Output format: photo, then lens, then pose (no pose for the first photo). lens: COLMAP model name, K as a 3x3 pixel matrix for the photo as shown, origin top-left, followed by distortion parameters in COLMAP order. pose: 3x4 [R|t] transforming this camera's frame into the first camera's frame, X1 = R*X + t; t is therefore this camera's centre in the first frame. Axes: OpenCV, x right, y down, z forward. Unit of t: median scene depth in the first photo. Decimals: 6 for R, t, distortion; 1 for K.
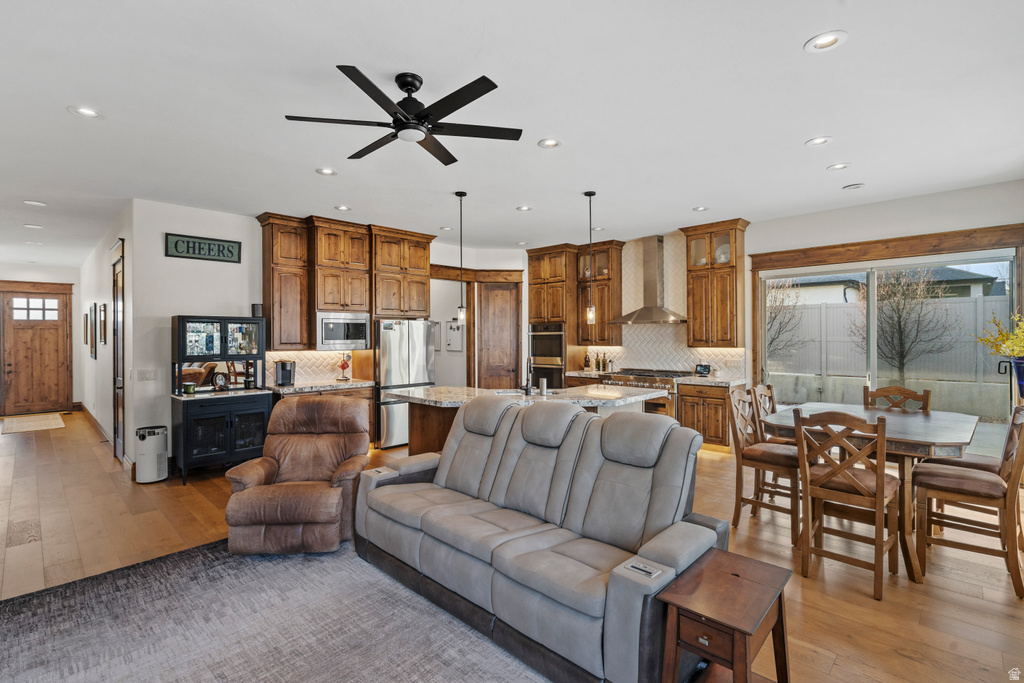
lens RADIAL K [[471.2, 0, 505.0], [0, 471.2, 336.4], [0, 0, 1]] dist [-0.002060, 0.000513]
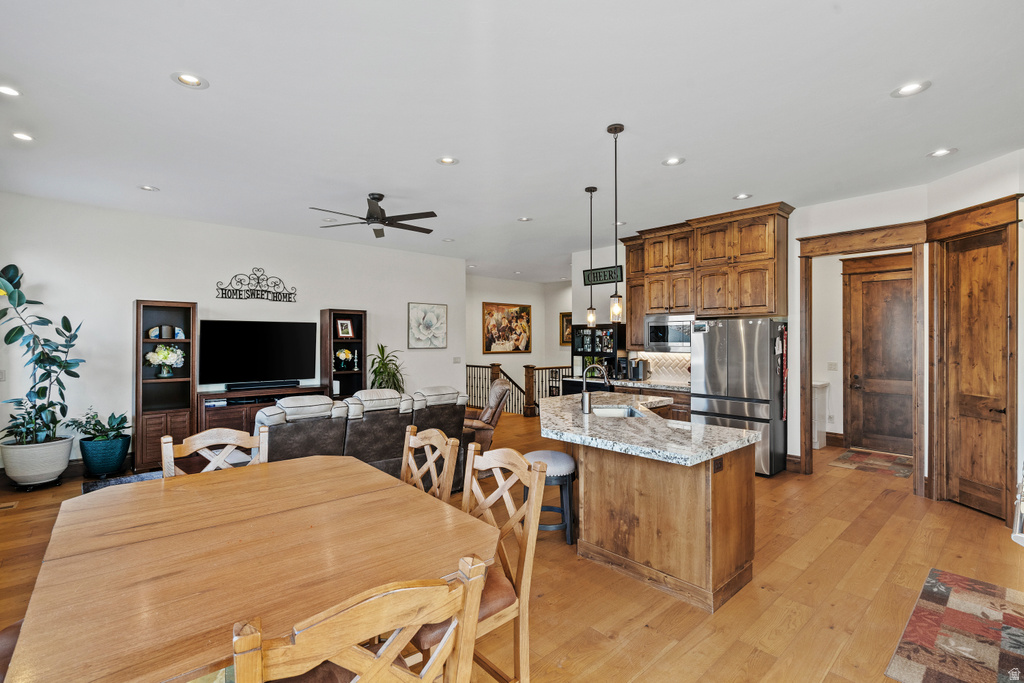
lens RADIAL K [[471.2, 0, 518.7], [0, 471.2, 338.6], [0, 0, 1]] dist [-0.002060, 0.000513]
pose [[-0.043399, 0.004143, -0.999049, 0.601112], [0.000200, 0.999991, 0.004138, -0.003816], [0.999058, -0.000020, -0.043400, 0.623112]]
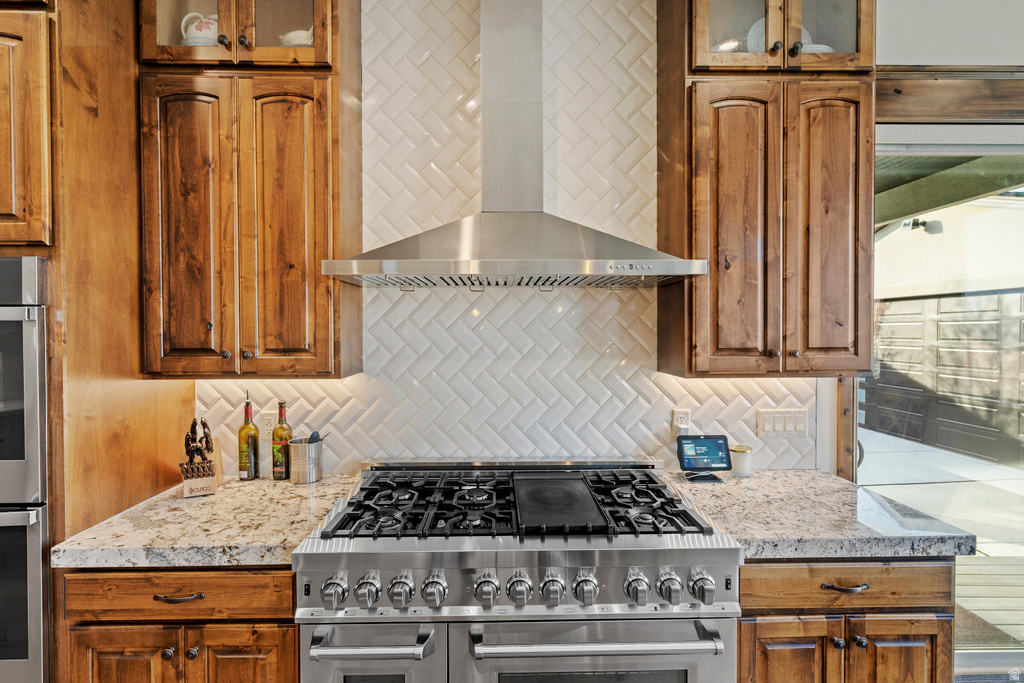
lens RADIAL K [[471.2, 0, 511.0], [0, 471.2, 337.8], [0, 0, 1]] dist [-0.002060, 0.000513]
pose [[0.687177, -0.006932, 0.726457, 0.132721], [-0.001731, 0.999936, 0.011179, -0.000833], [-0.726488, -0.008939, 0.687121, 0.850565]]
